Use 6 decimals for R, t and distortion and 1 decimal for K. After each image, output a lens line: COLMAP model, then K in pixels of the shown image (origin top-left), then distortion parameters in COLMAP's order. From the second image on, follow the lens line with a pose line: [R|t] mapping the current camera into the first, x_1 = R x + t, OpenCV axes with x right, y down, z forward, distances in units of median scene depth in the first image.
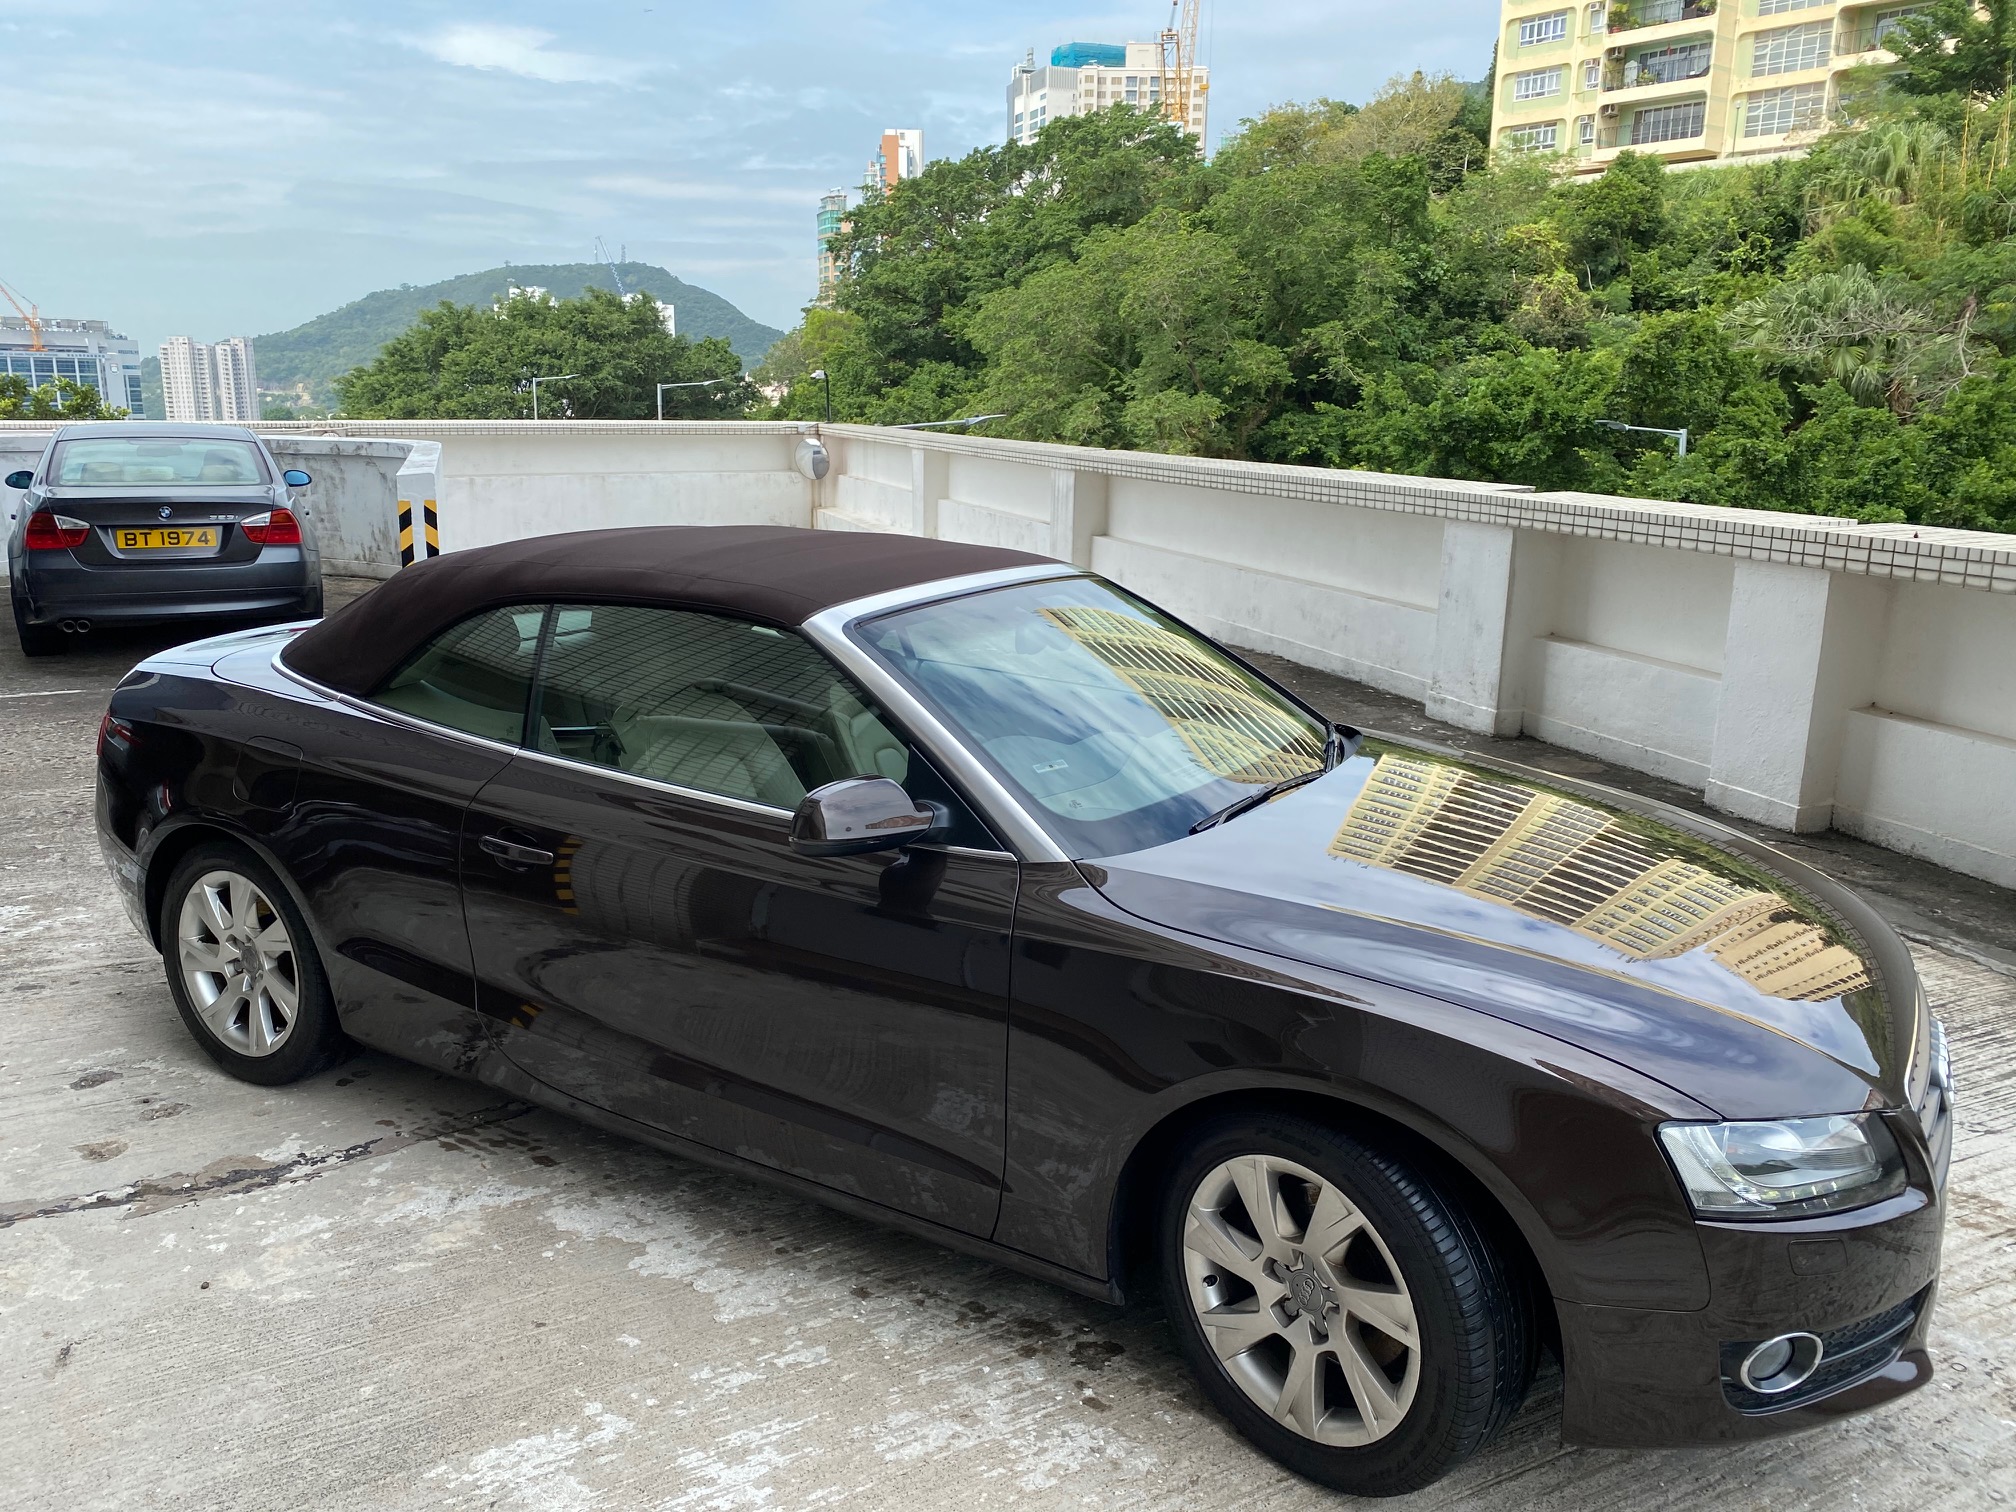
lens RADIAL K [[1582.7, 0, 985.3], [0, 1582.7, 719.1], [0, 0, 1]] dist [0.006921, -0.003517]
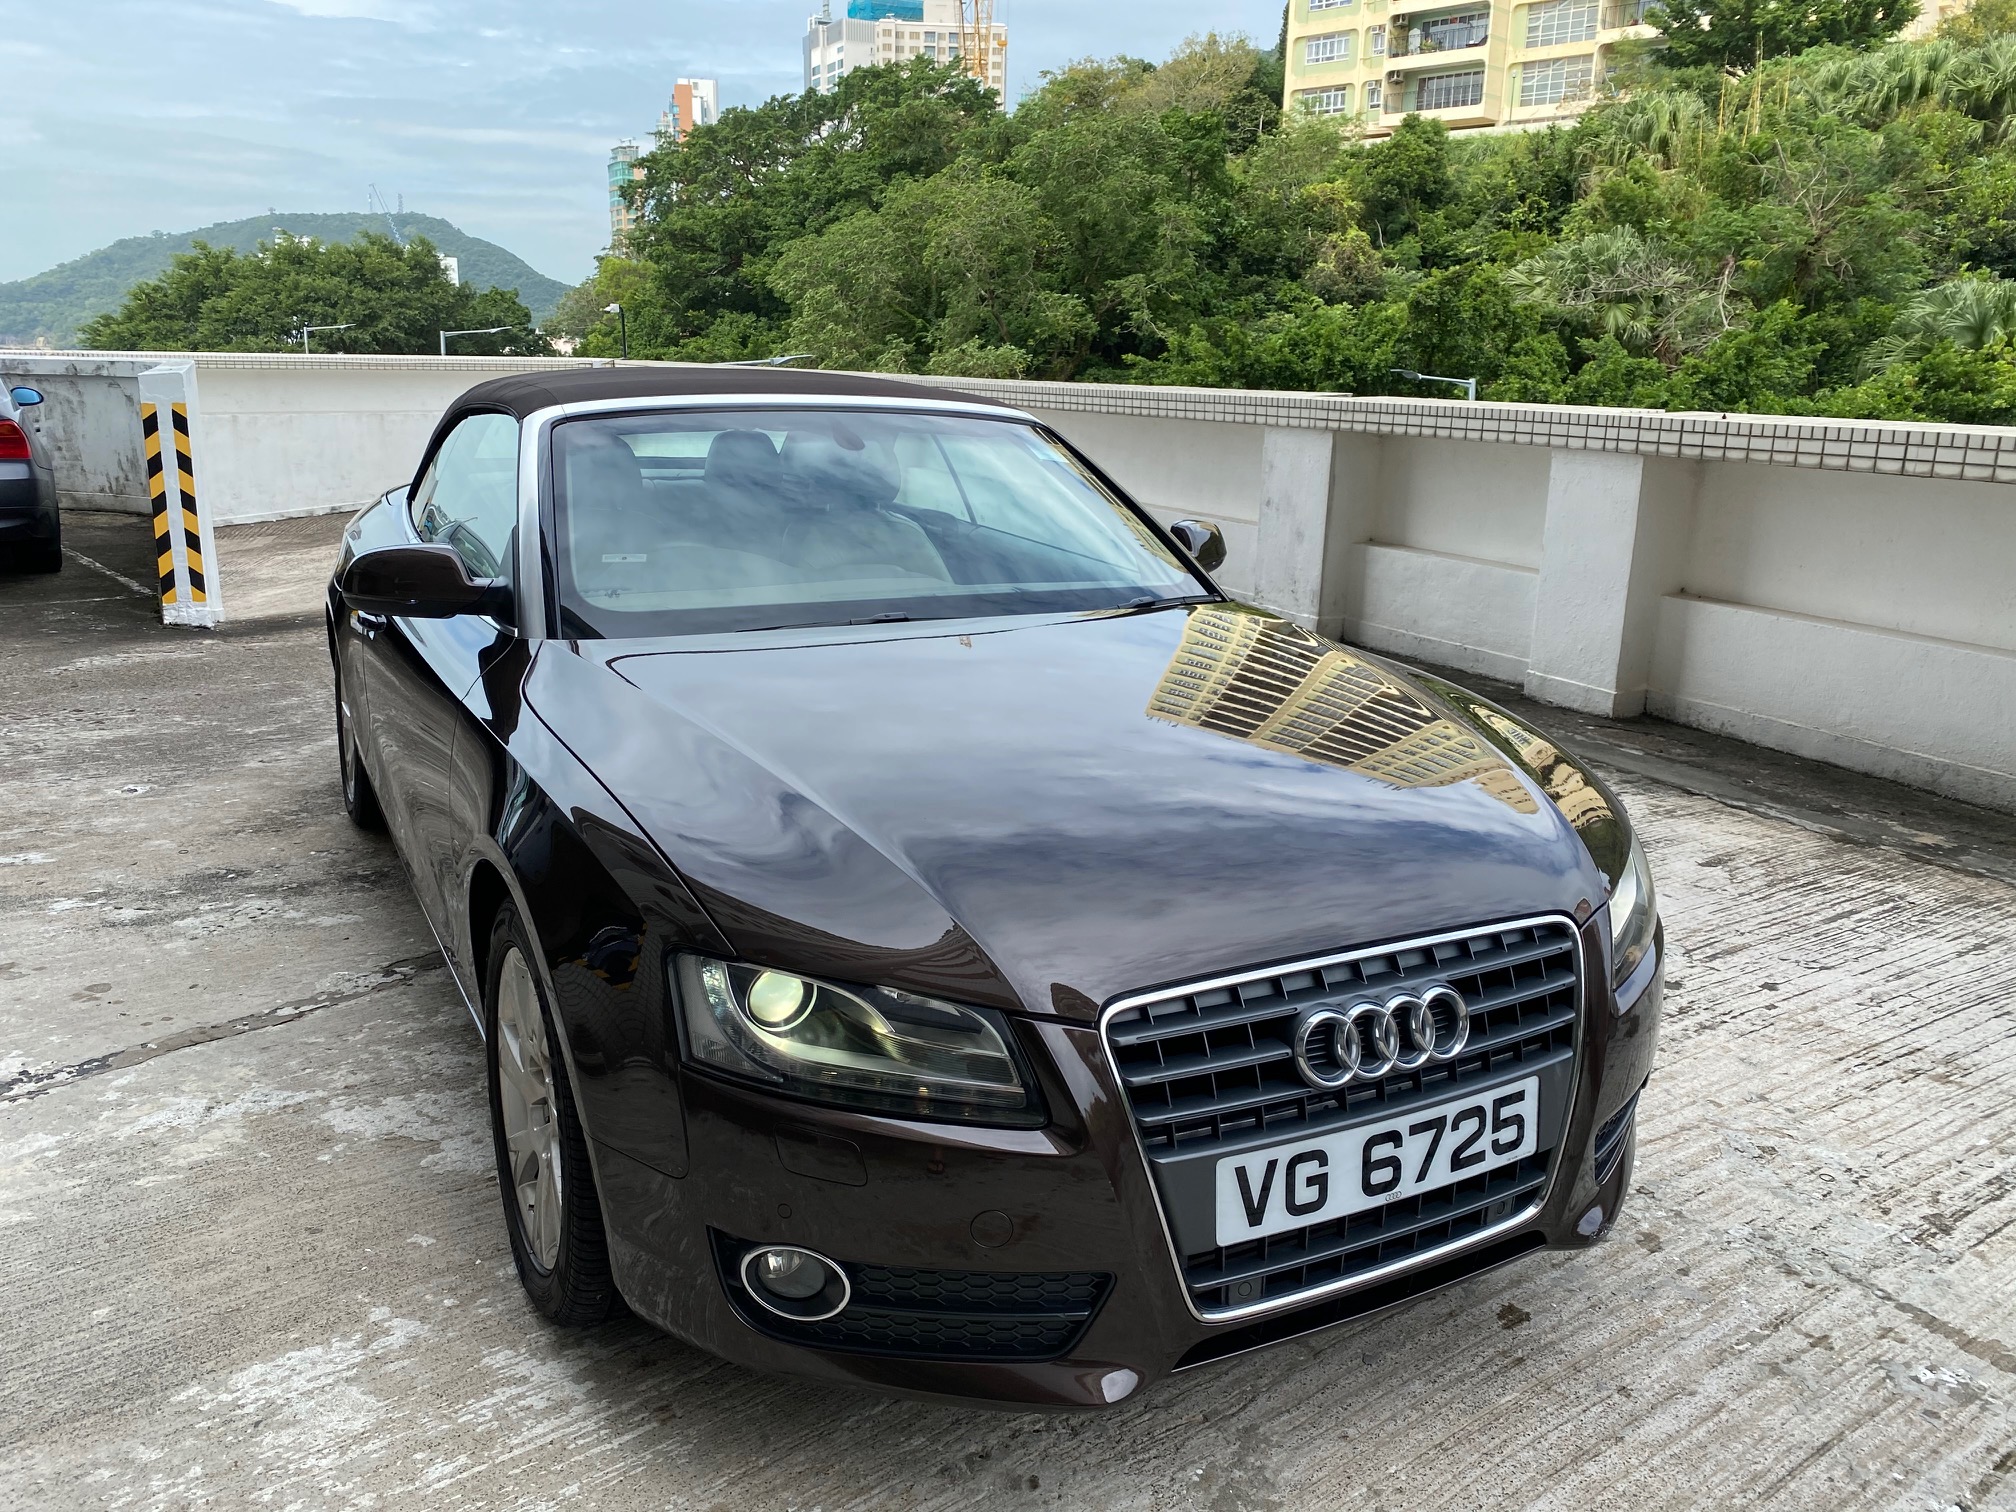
lens RADIAL K [[1585.8, 0, 1007.2], [0, 1585.8, 727.3], [0, 0, 1]] dist [0.005628, -0.003434]
pose [[0.991078, -0.024059, 0.131090, -0.000863], [0.020473, 0.999380, 0.028640, 0.006004], [-0.131698, -0.025700, 0.990957, 0.006447]]
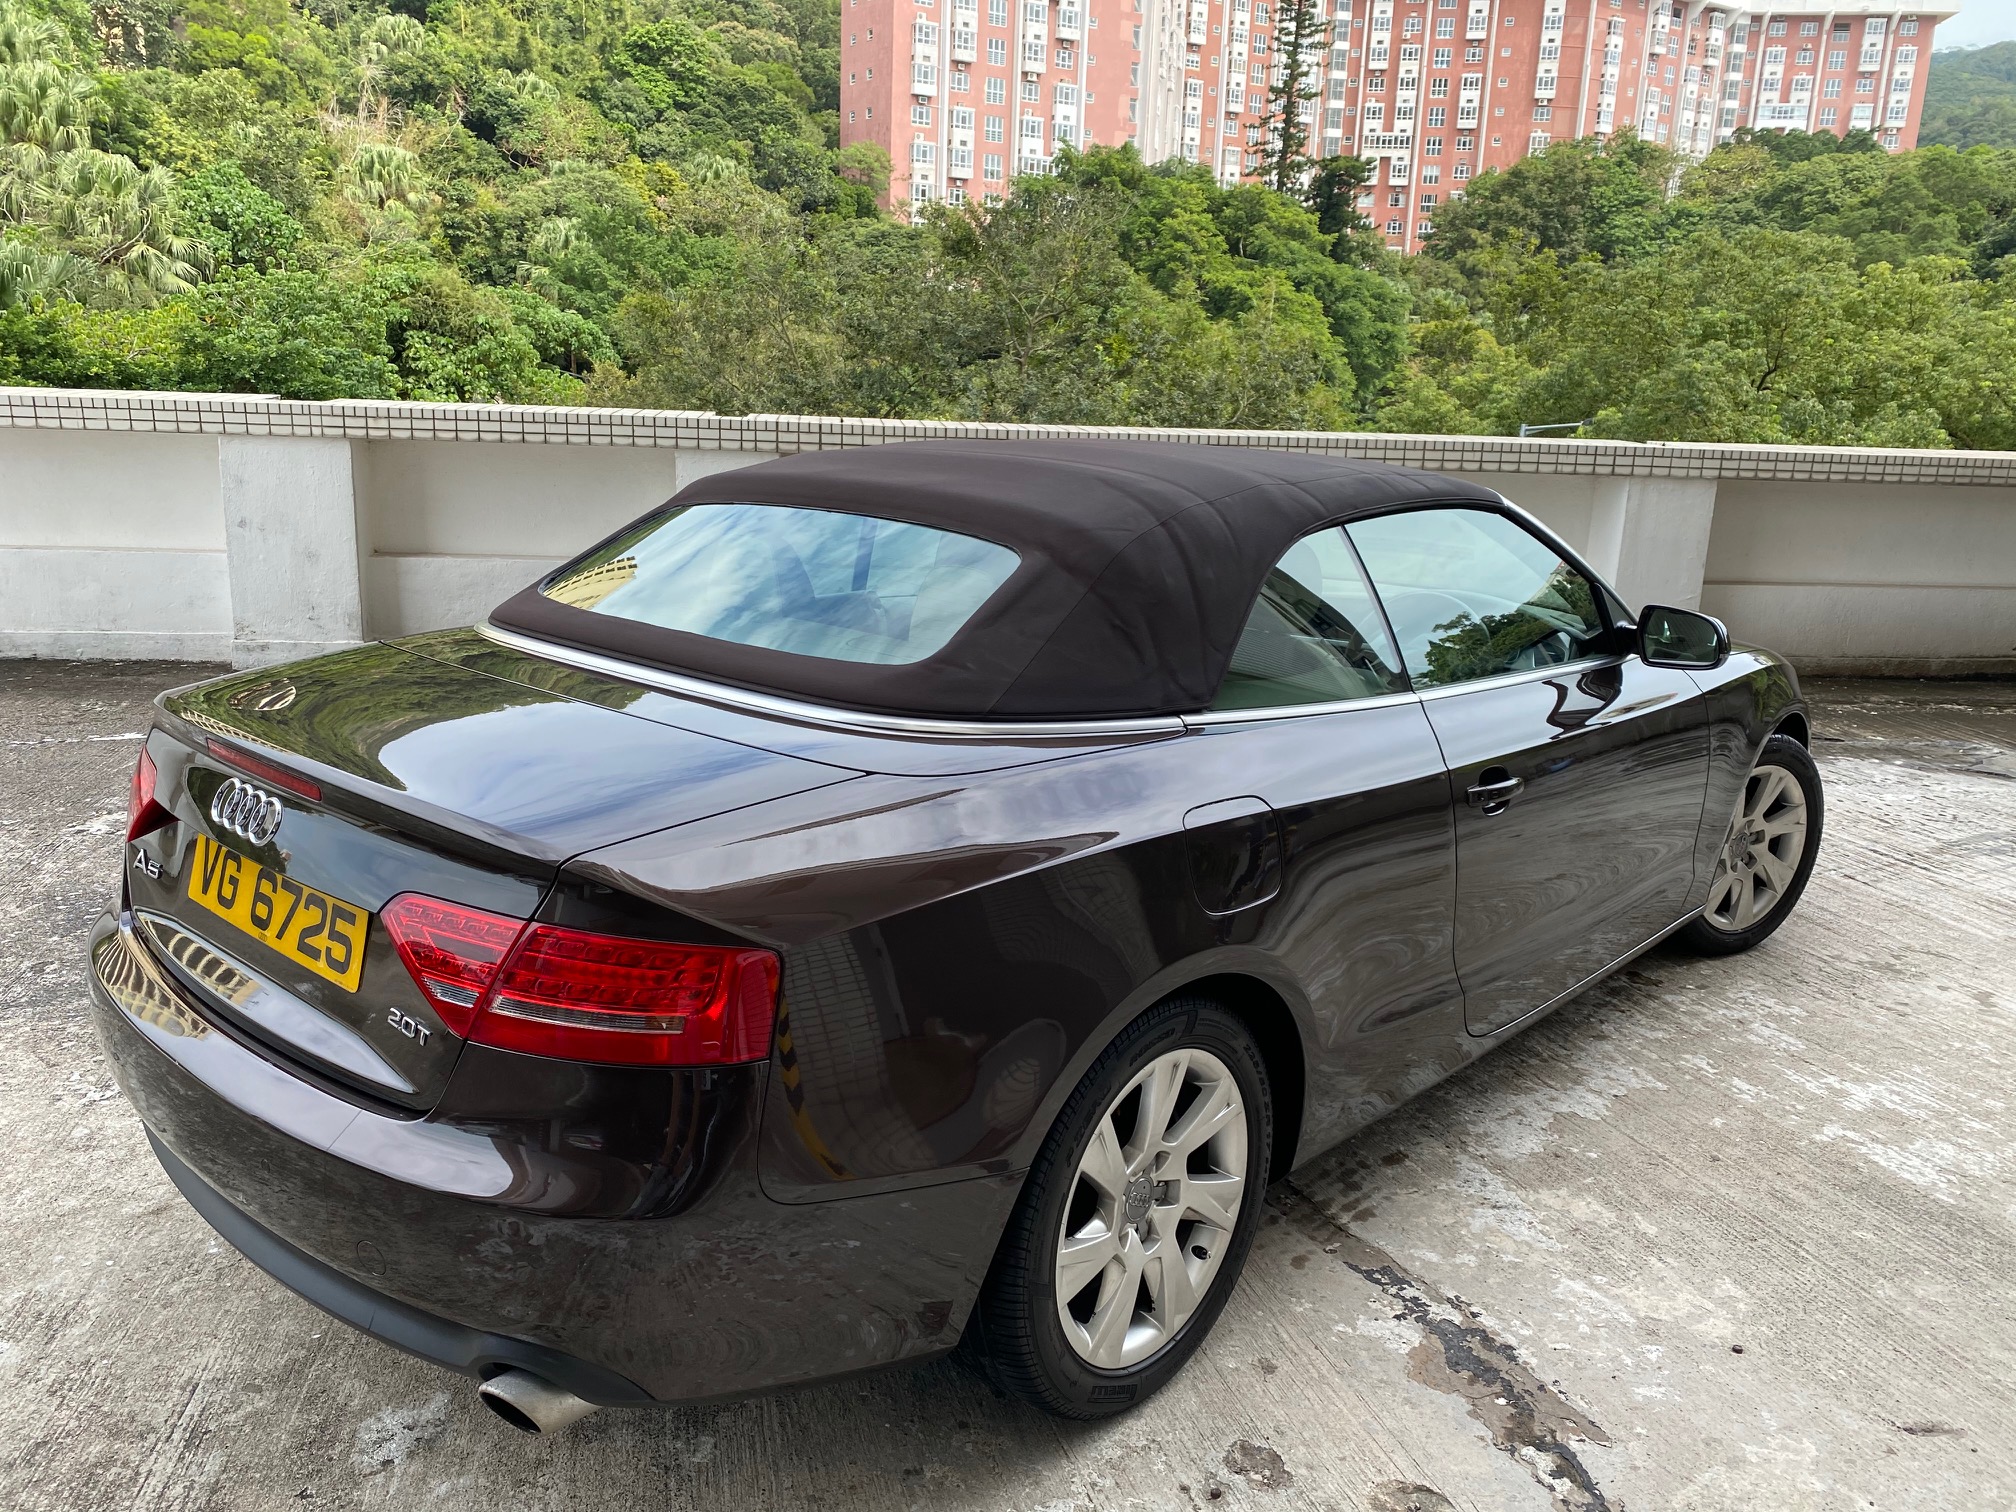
lens RADIAL K [[1493.3, 0, 1008.0], [0, 1493.3, 756.0], [0, 0, 1]] dist [0.020510, -0.037957]
pose [[0.211558, -0.252543, 0.944174, -0.086882], [0.162829, 0.961647, 0.220732, -0.013425], [-0.963706, 0.107042, 0.244565, 0.079256]]
